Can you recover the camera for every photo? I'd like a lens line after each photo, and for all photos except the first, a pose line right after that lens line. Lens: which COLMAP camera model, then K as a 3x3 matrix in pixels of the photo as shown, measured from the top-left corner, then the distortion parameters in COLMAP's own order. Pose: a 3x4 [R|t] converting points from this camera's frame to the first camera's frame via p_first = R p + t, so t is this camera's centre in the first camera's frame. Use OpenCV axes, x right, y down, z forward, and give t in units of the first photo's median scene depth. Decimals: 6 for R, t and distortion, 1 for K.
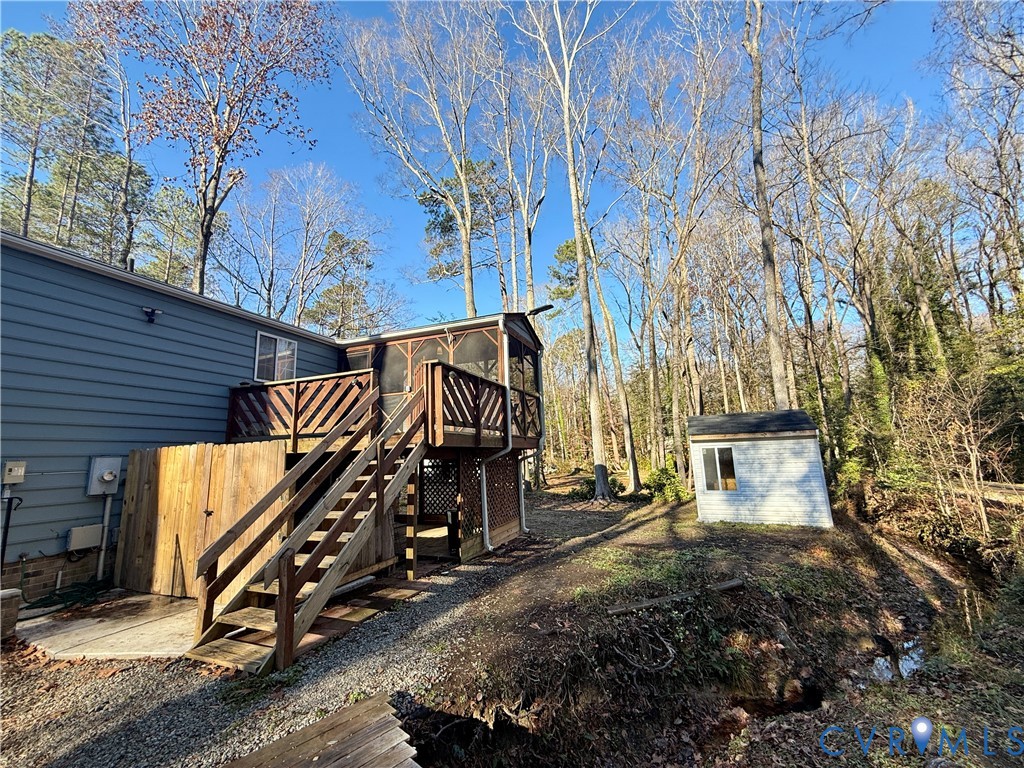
lens RADIAL K [[406.0, 0, 512.0], [0, 406.0, 384.0], [0, 0, 1]] dist [-0.003164, -0.000277]
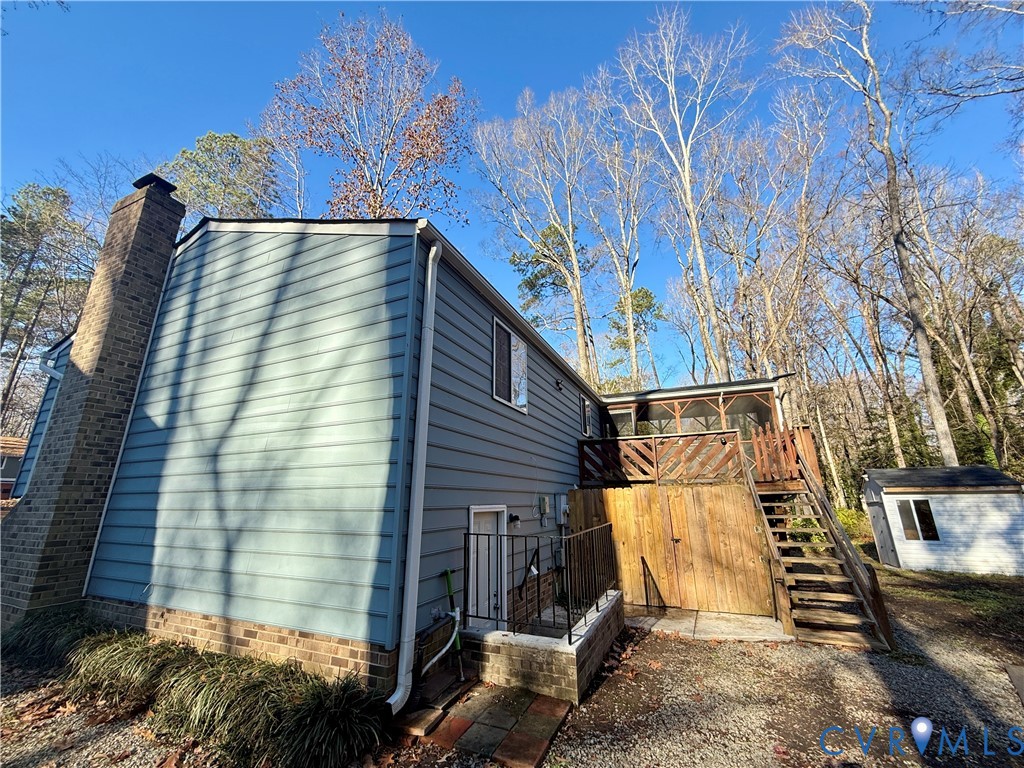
lens RADIAL K [[406.0, 0, 512.0], [0, 406.0, 384.0], [0, 0, 1]] dist [-0.003164, -0.000277]
pose [[0.998646, 0.013054, -0.050350, -0.541365], [-0.018403, 0.994057, -0.107294, -0.015903], [0.048650, 0.108075, 0.992952, -0.173880]]
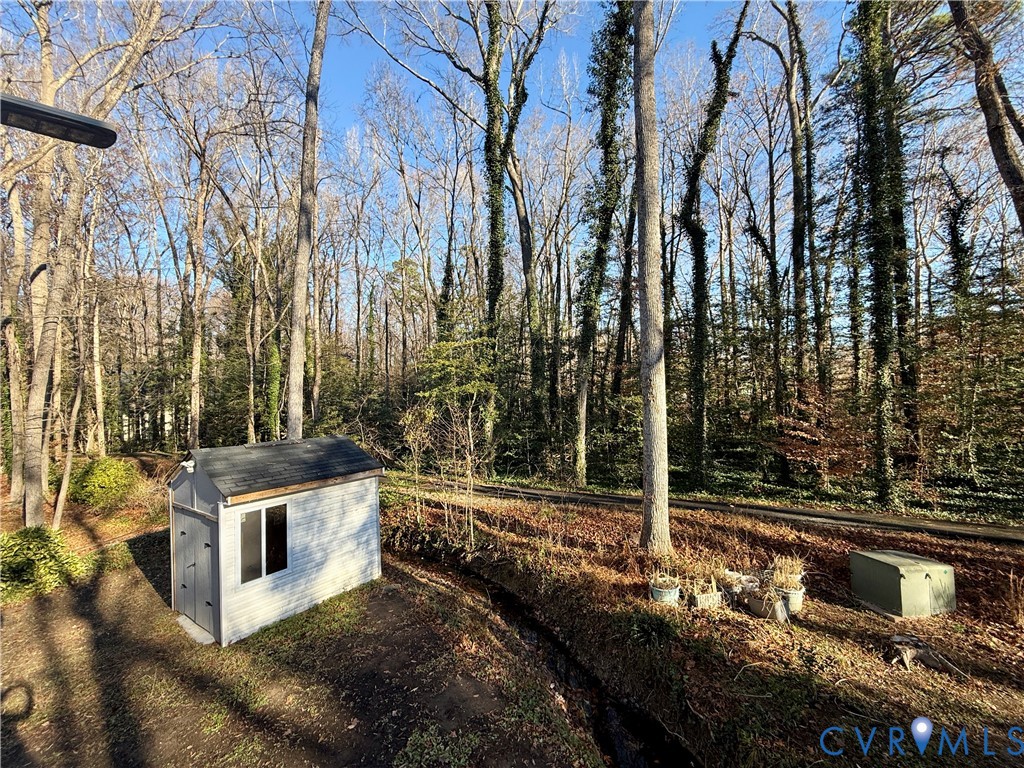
lens RADIAL K [[406.0, 0, 512.0], [0, 406.0, 384.0], [0, 0, 1]] dist [-0.003164, -0.000277]
pose [[0.145913, 0.062738, 0.987306, -0.068003], [-0.157139, 0.986787, -0.039481, -0.067819], [-0.976738, -0.149384, 0.153844, 0.587868]]
